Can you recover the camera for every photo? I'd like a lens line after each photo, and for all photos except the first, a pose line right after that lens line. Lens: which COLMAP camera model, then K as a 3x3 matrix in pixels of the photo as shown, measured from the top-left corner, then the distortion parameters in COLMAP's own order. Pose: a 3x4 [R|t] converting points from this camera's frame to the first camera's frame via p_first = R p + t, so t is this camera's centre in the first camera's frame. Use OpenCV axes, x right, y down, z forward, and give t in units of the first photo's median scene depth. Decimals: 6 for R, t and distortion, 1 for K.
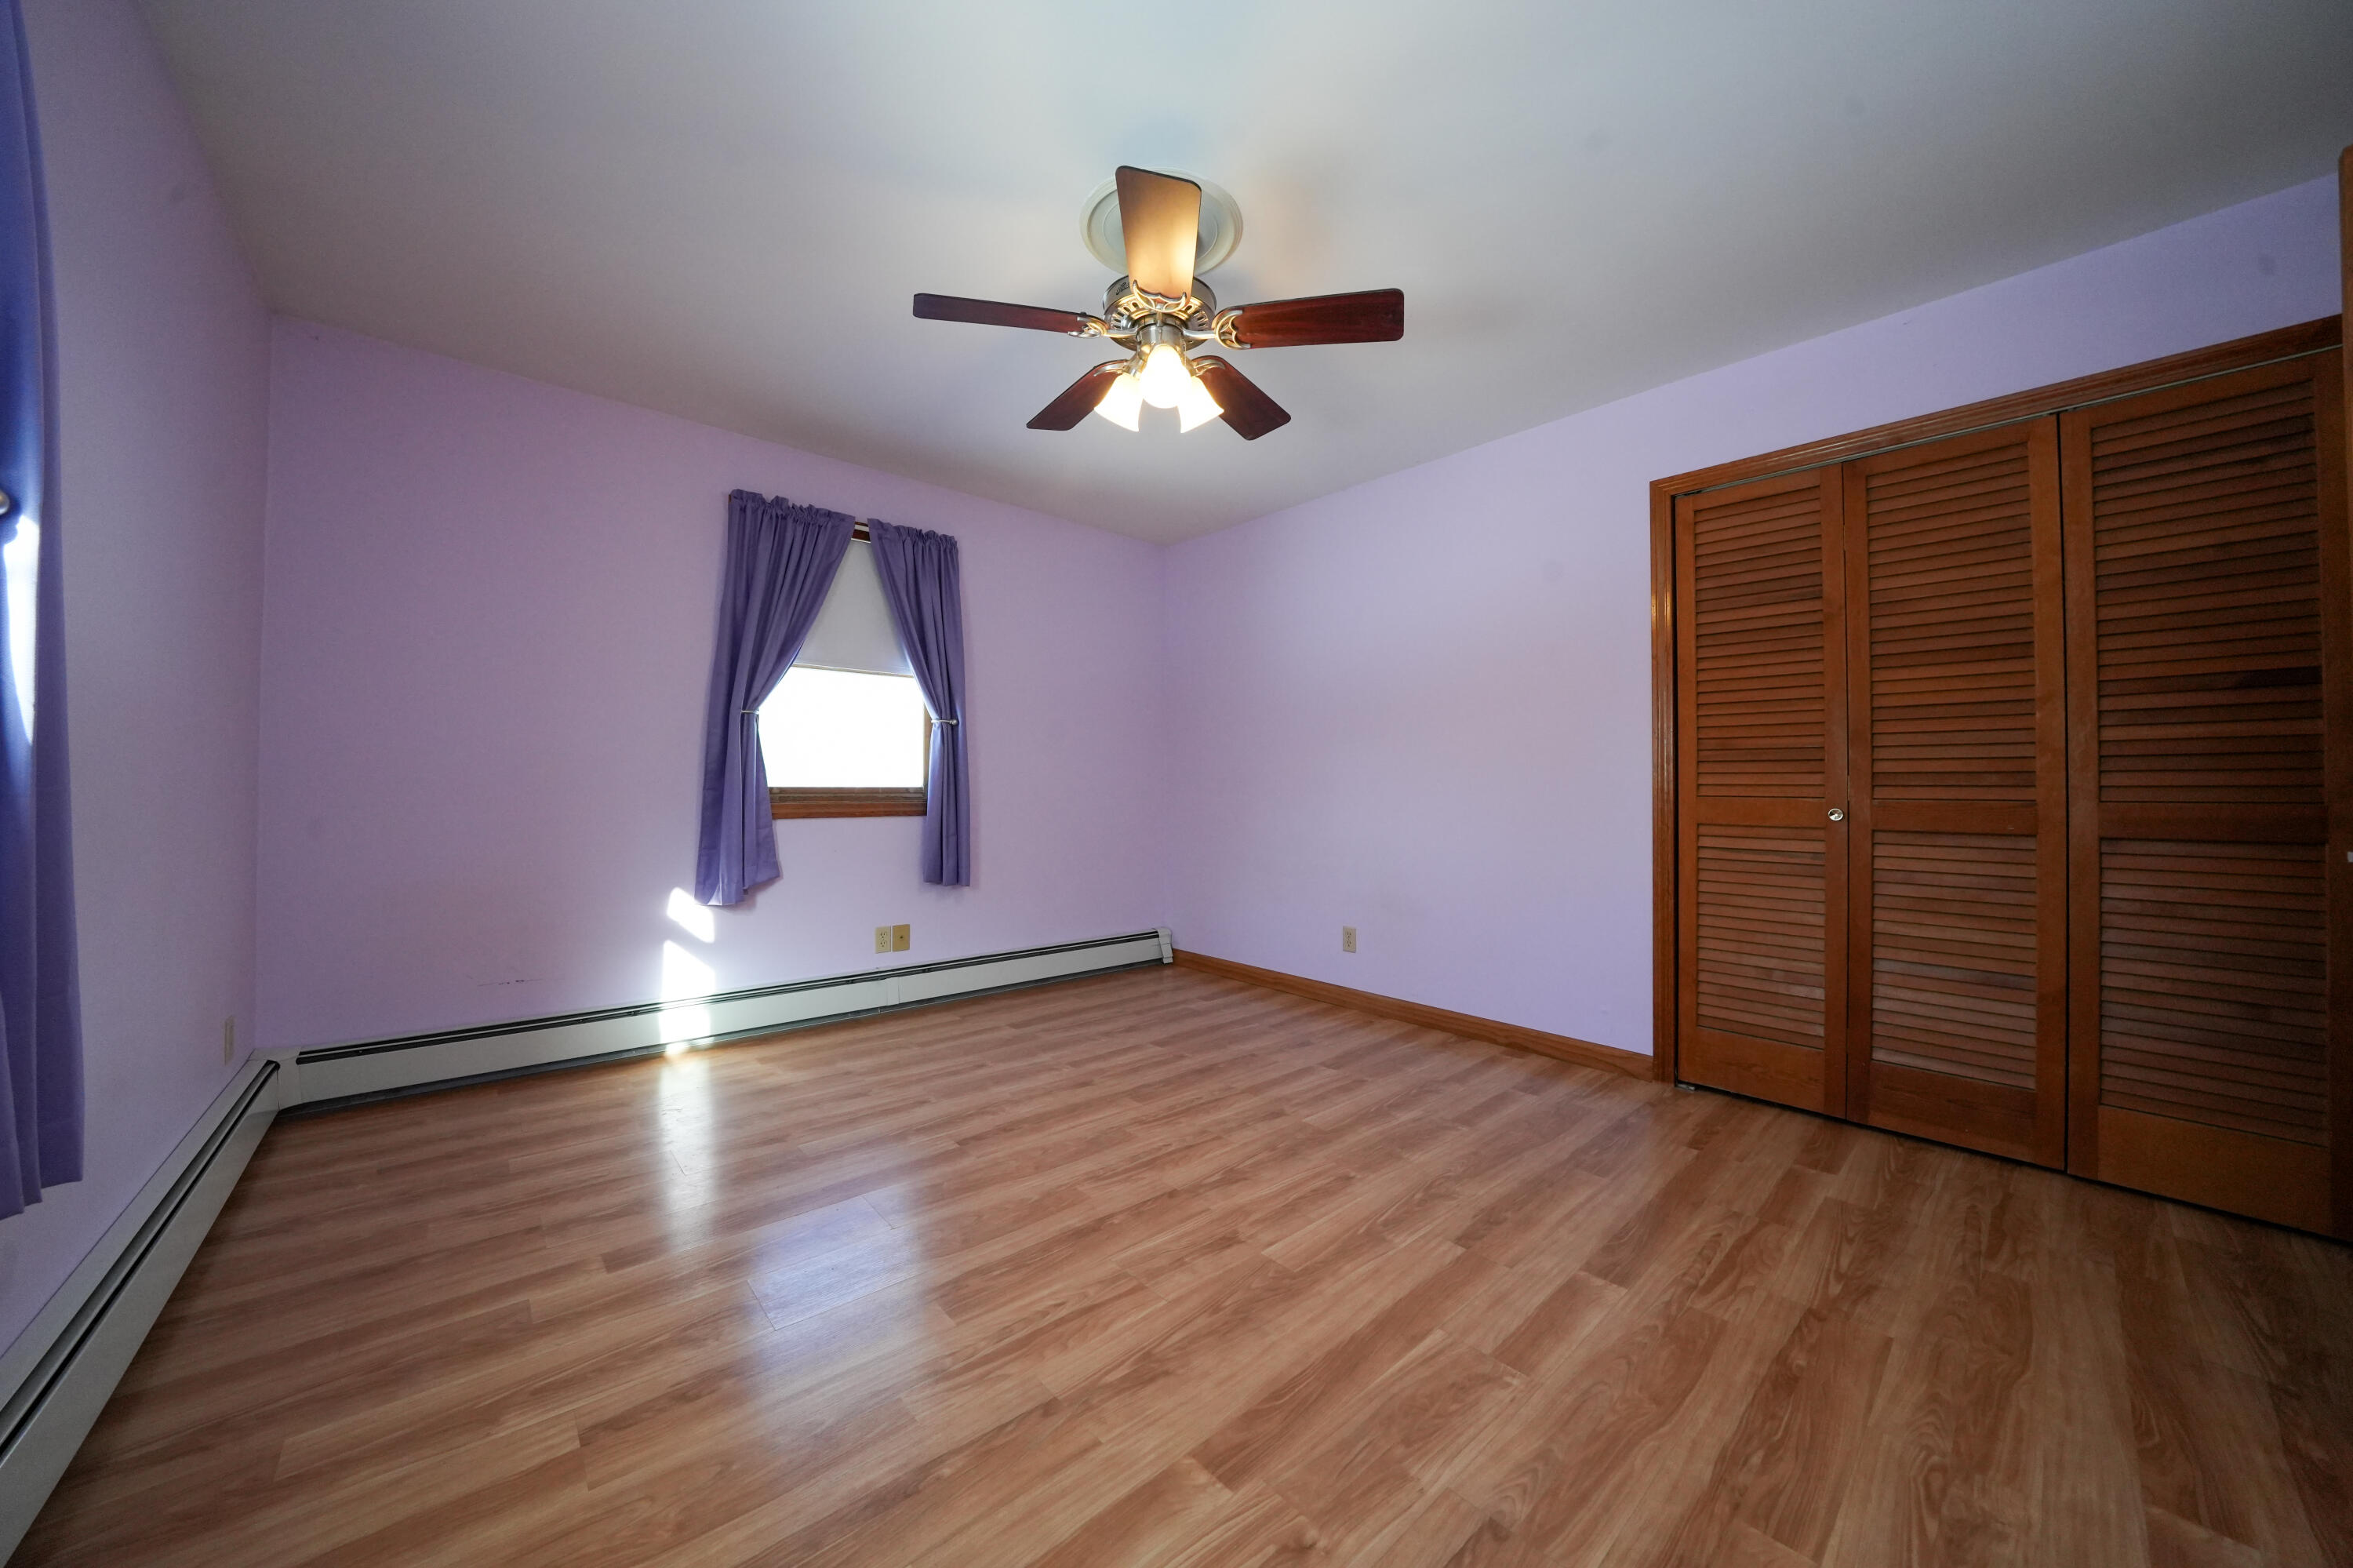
lens RADIAL K [[808.8, 0, 1164.1], [0, 808.8, 787.2], [0, 0, 1]] dist [-0.016741, 0.000134]
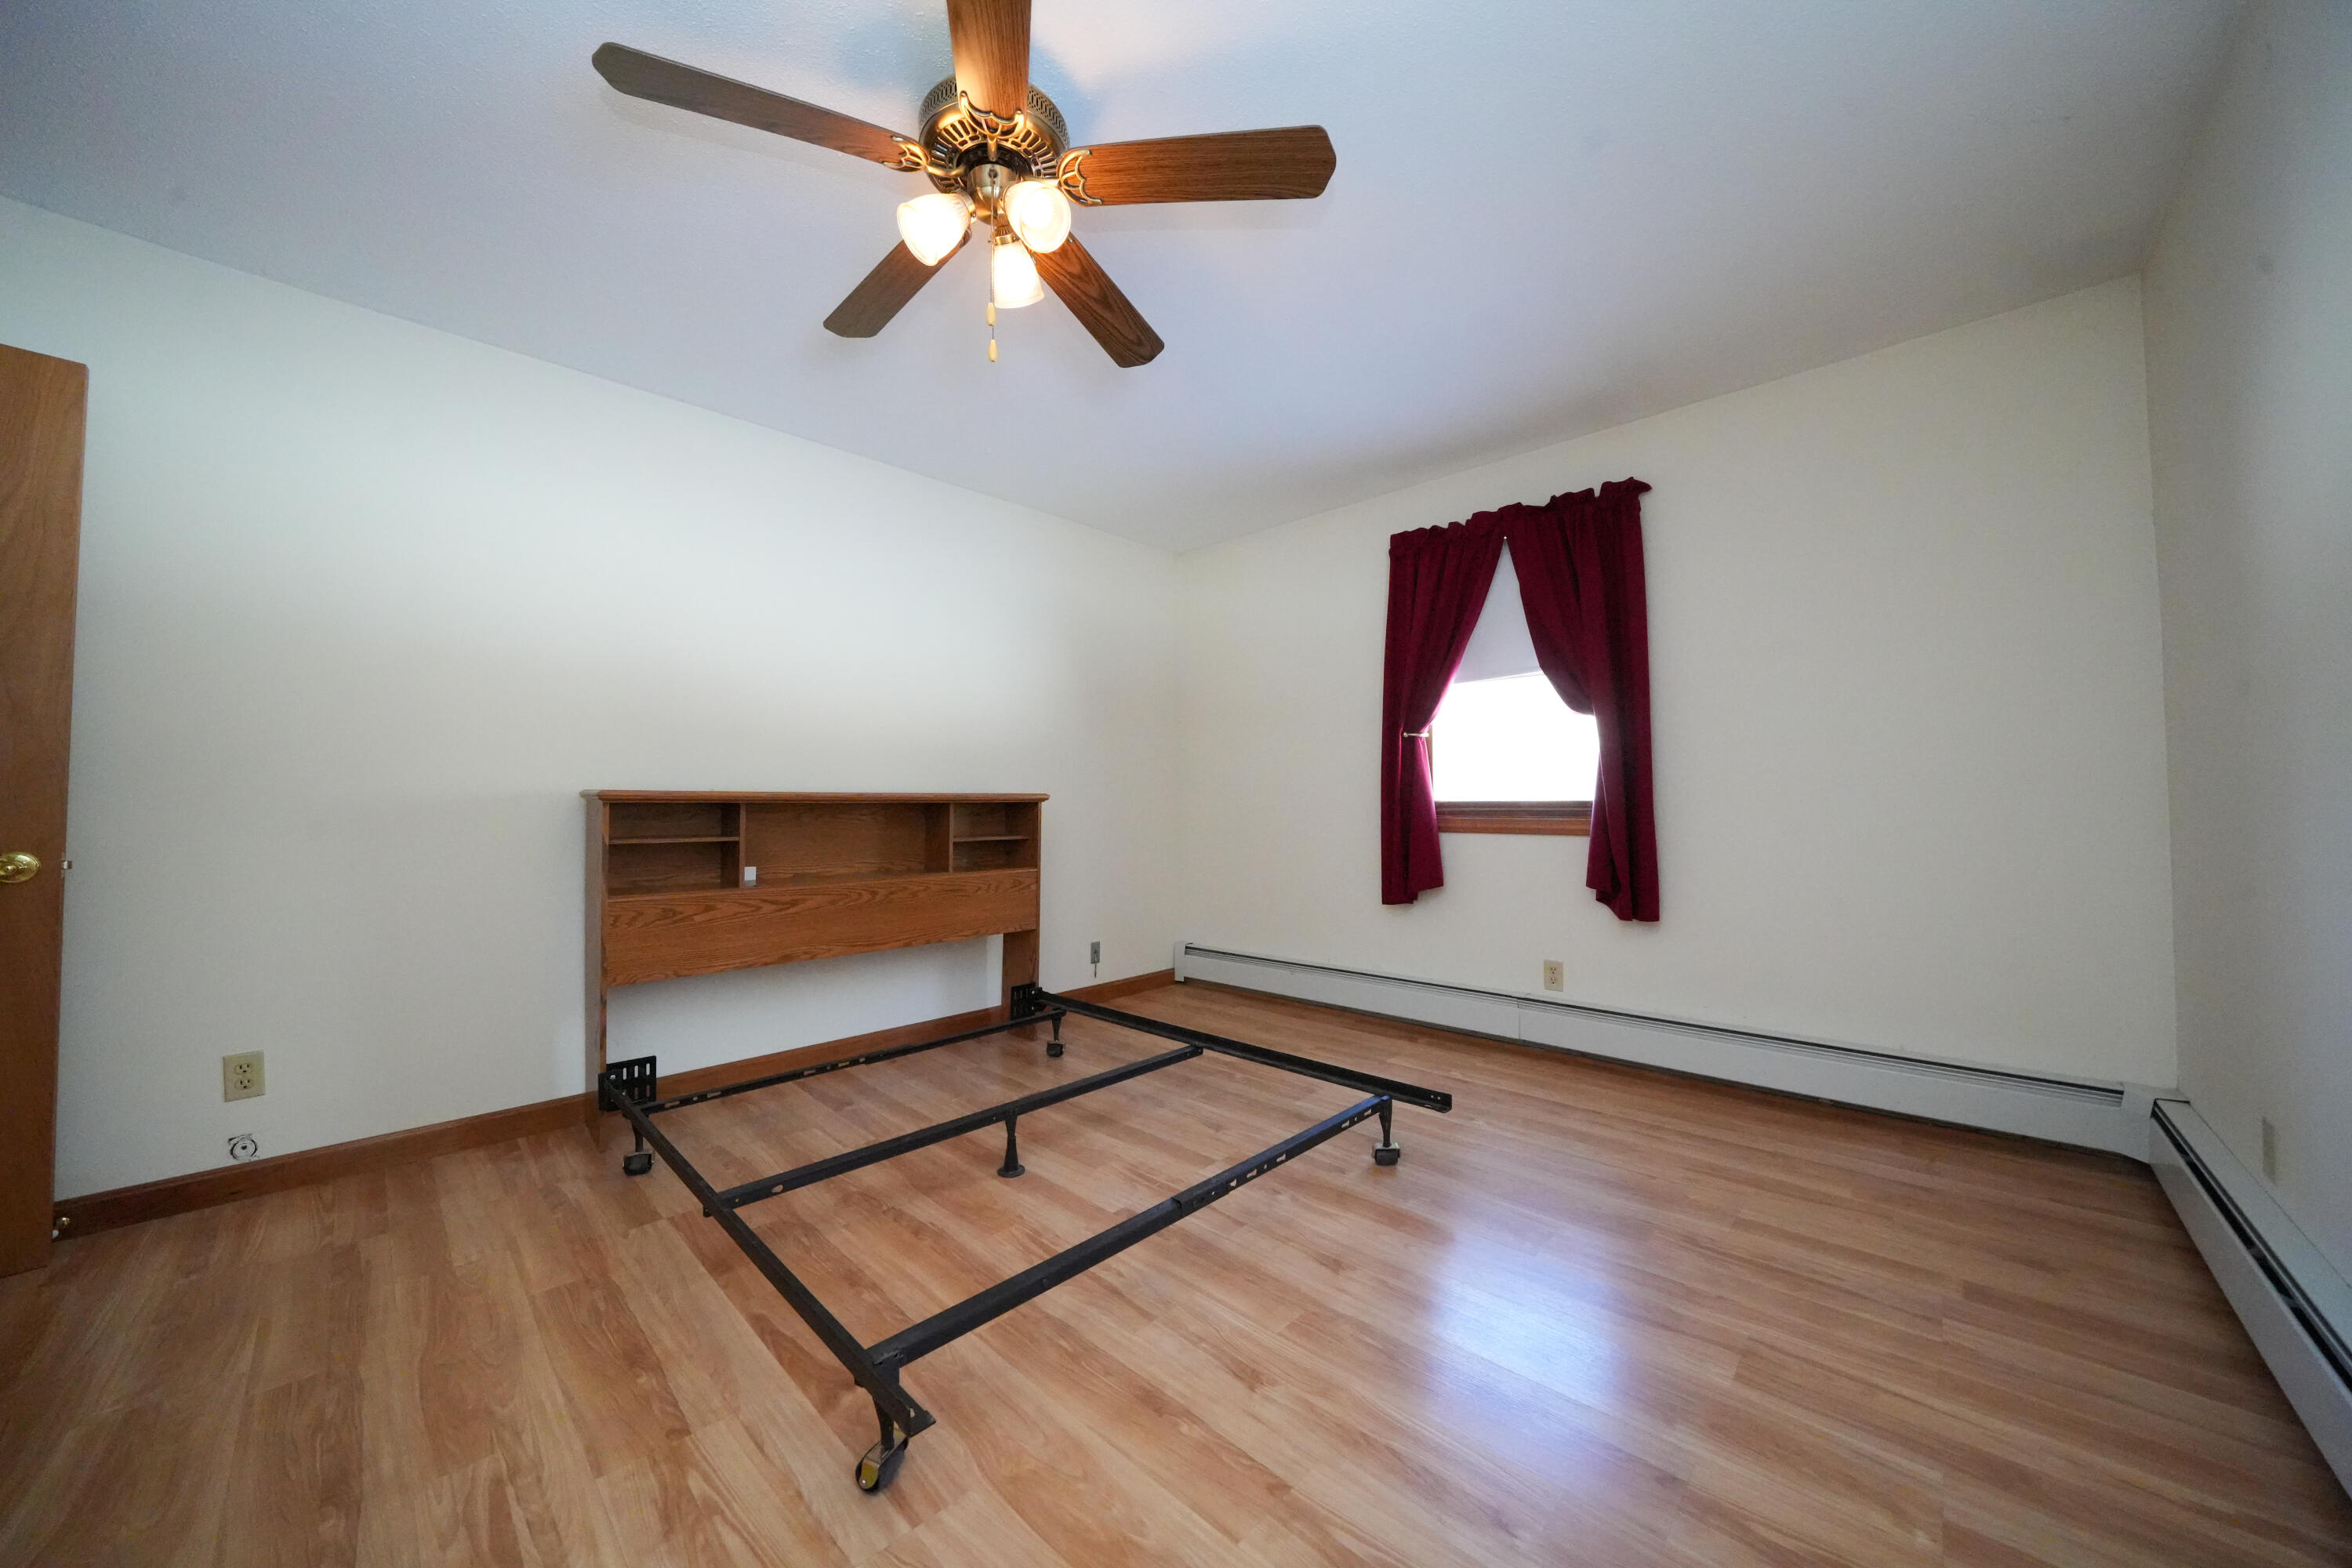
lens RADIAL K [[808.4, 0, 1165.7], [0, 808.4, 797.0], [0, 0, 1]] dist [-0.016741, 0.000134]
pose [[0.071888, -0.030804, -0.996937, 1.389538], [0.018266, 0.999396, -0.029563, 0.044502], [0.997245, -0.016085, 0.072408, 1.496474]]
